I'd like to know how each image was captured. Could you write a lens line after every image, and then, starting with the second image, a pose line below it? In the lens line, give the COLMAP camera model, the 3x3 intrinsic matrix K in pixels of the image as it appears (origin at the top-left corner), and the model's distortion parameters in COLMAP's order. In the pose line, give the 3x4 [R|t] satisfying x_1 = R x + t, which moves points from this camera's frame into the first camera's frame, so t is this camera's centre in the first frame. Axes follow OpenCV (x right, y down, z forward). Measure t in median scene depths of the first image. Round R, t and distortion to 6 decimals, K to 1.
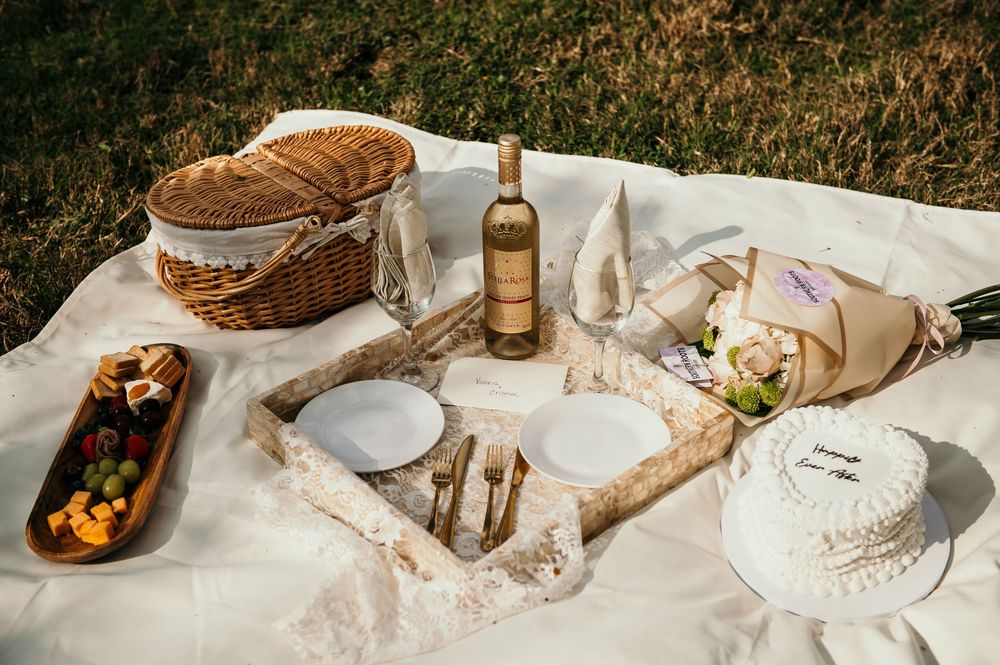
lens RADIAL K [[1442.3, 0, 495.1], [0, 1442.3, 333.1], [0, 0, 1]] dist [0.142032, 0.017036]
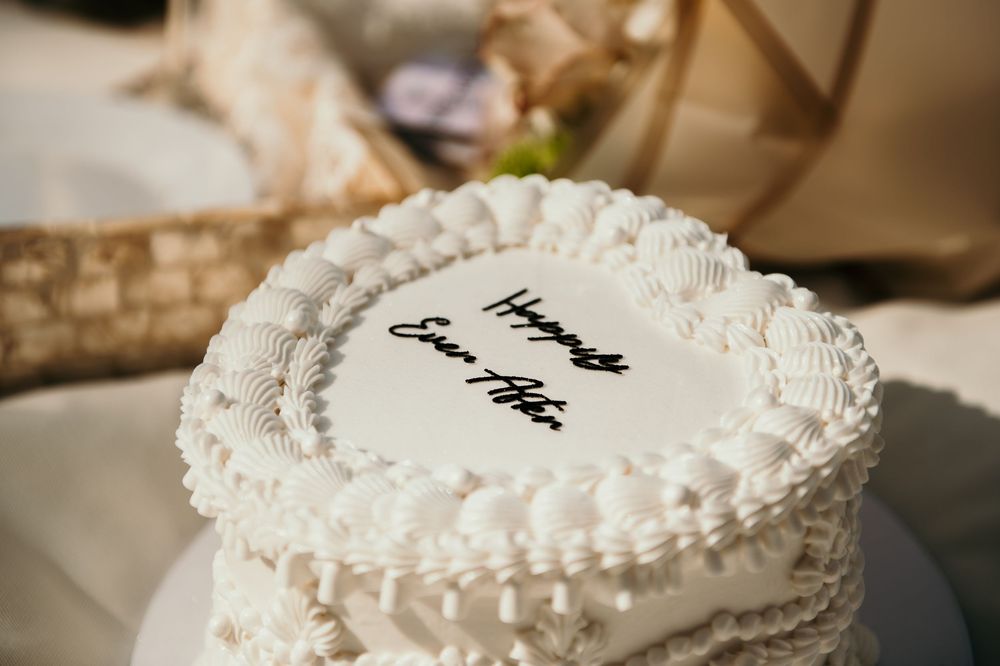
lens RADIAL K [[2087.3, 0, 500.5], [0, 2087.3, 309.7], [0, 0, 1]] dist [0.168937, 0.094414]
pose [[0.925988, 0.250775, -0.282237, 0.297962], [-0.277177, 0.959116, -0.057187, 0.093837], [0.256357, 0.131184, 0.957639, 0.588915]]
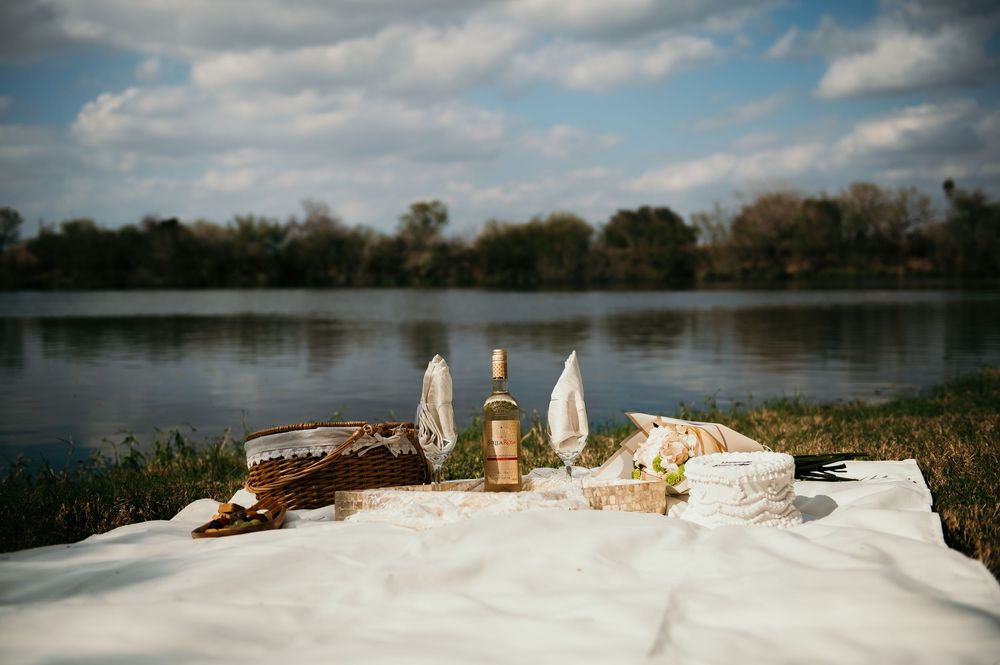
lens RADIAL K [[1219.1, 0, 500.0], [0, 1219.1, 332.5], [0, 0, 1]] dist [0.111717, 0.015254]
pose [[0.989879, 0.003515, 0.141868, -0.183124], [0.085456, 0.783354, -0.615674, 0.690825], [-0.113297, 0.621566, 0.775125, -0.066181]]
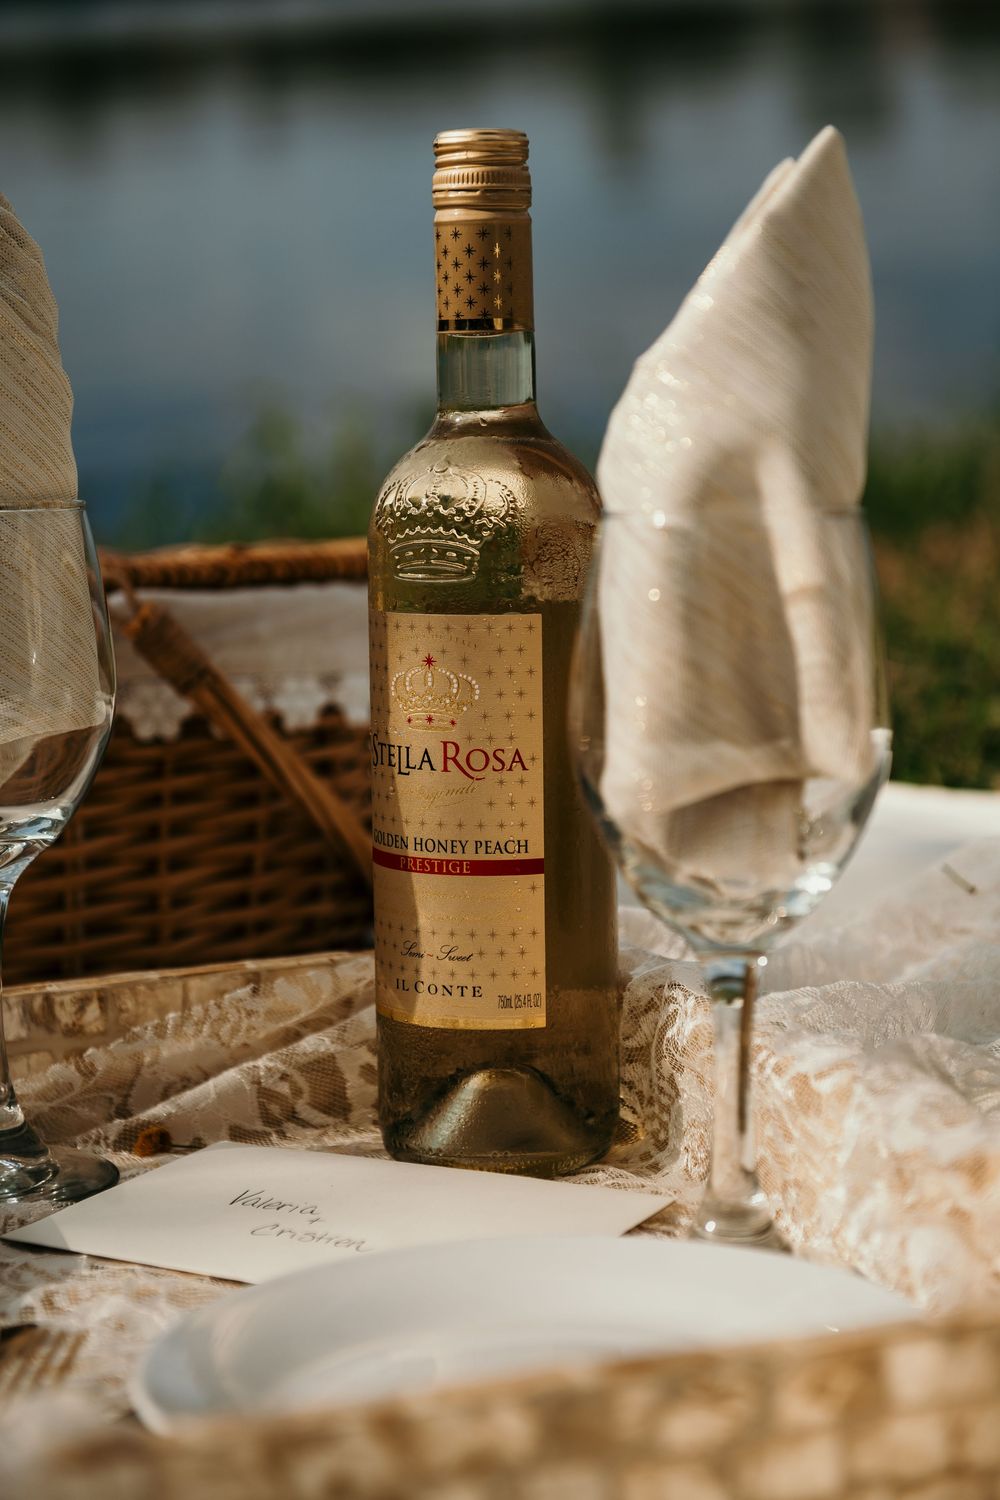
lens RADIAL K [[3142.7, 0, 531.7], [0, 3142.7, 681.9], [0, 0, 1]] dist [0.181413, -0.033067]
pose [[0.937887, 0.035416, -0.345130, 0.203659], [-0.187830, 0.888214, -0.419280, 0.166014], [0.291699, 0.458063, 0.839696, 0.606754]]
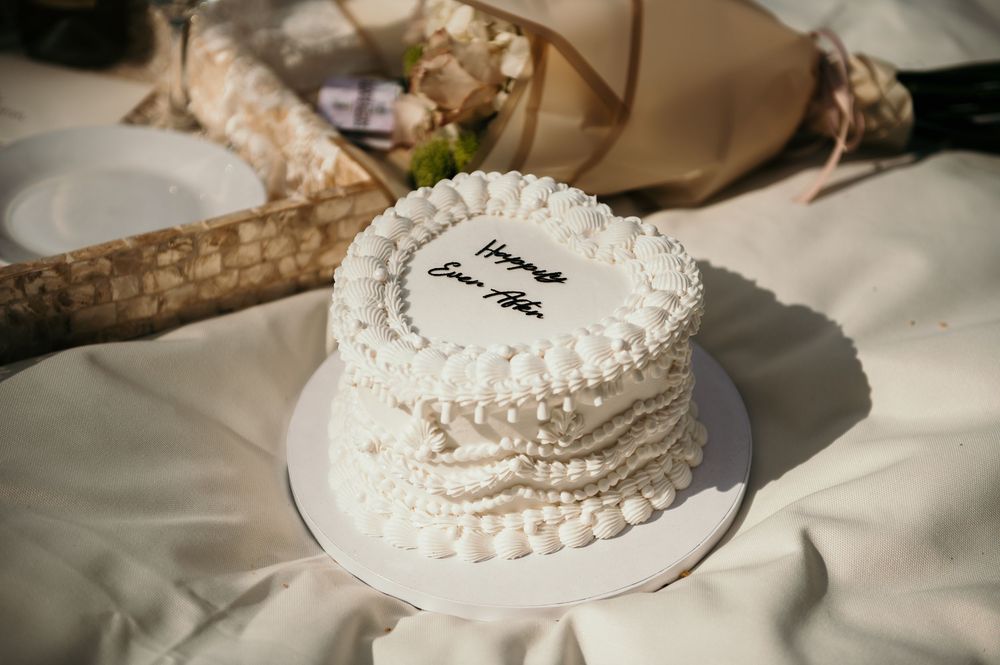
lens RADIAL K [[1914.6, 0, 498.3], [0, 1914.6, 316.3], [0, 0, 1]] dist [0.142864, -0.118832]
pose [[0.985539, 0.152677, -0.073504, 0.250043], [-0.154042, 0.987975, -0.013248, 0.099378], [0.070598, 0.024379, 0.997207, 0.355465]]
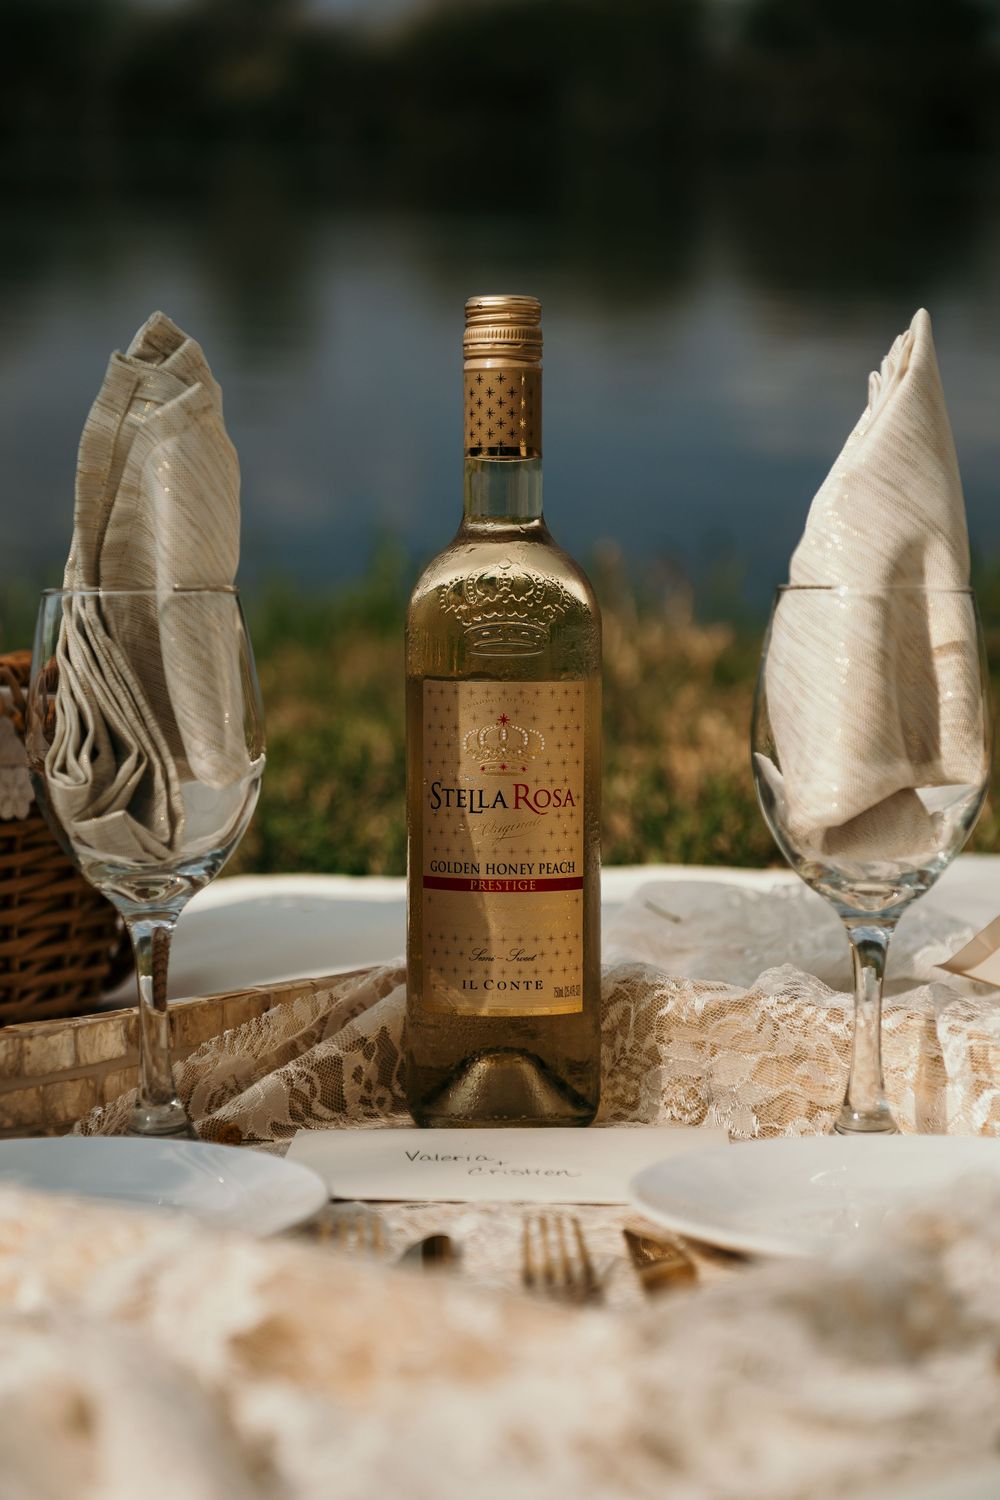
lens RADIAL K [[3131.0, 0, 456.8], [0, 3131.0, 806.9], [0, 0, 1]] dist [0.168937, 0.094414]
pose [[0.989688, 0.005813, 0.143123, -0.092741], [0.063859, 0.876481, -0.477182, 0.270091], [-0.128218, 0.481401, 0.867072, 0.488939]]
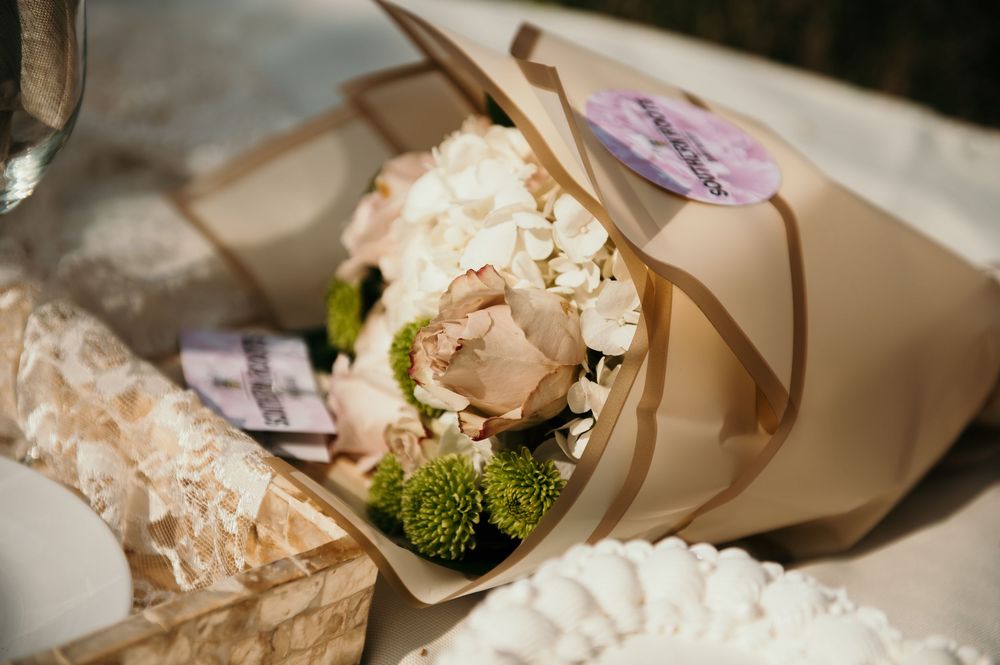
lens RADIAL K [[1902.2, 0, 535.8], [0, 1902.2, 333.0], [0, 0, 1]] dist [0.049950, -0.121066]
pose [[0.974822, 0.145355, 0.169099, 0.125681], [-0.124353, 0.983839, -0.128827, 0.056619], [-0.185092, 0.104555, 0.977143, 0.638327]]
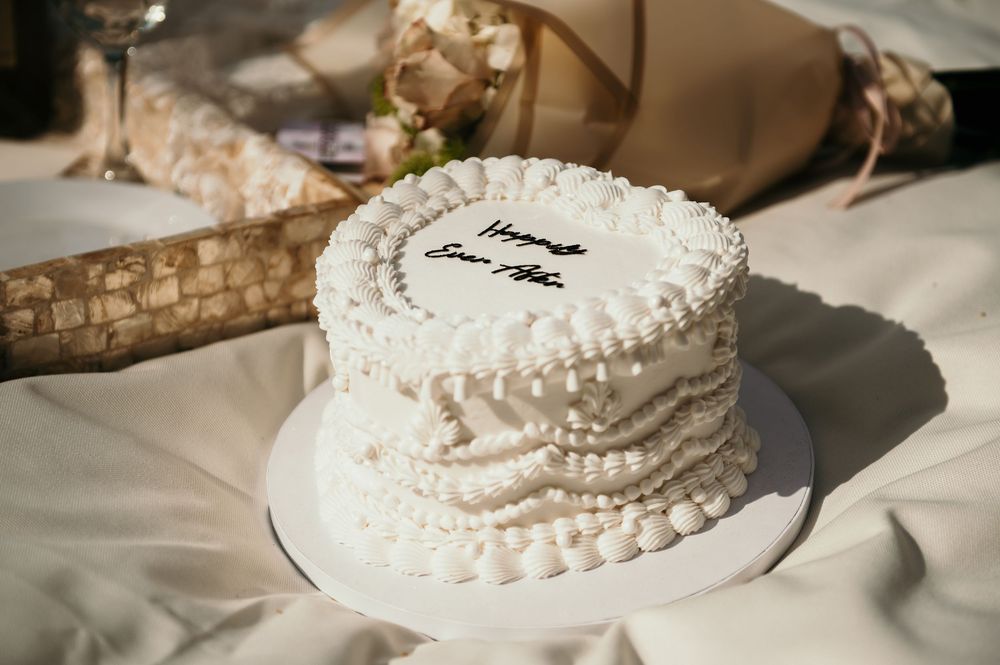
lens RADIAL K [[2150.4, 0, 477.1], [0, 2150.4, 331.5], [0, 0, 1]] dist [0.125021, -0.045338]
pose [[0.993784, 0.084617, -0.072344, 0.240575], [-0.095421, 0.982167, -0.161998, 0.186711], [0.057346, 0.167894, 0.984136, 0.383985]]
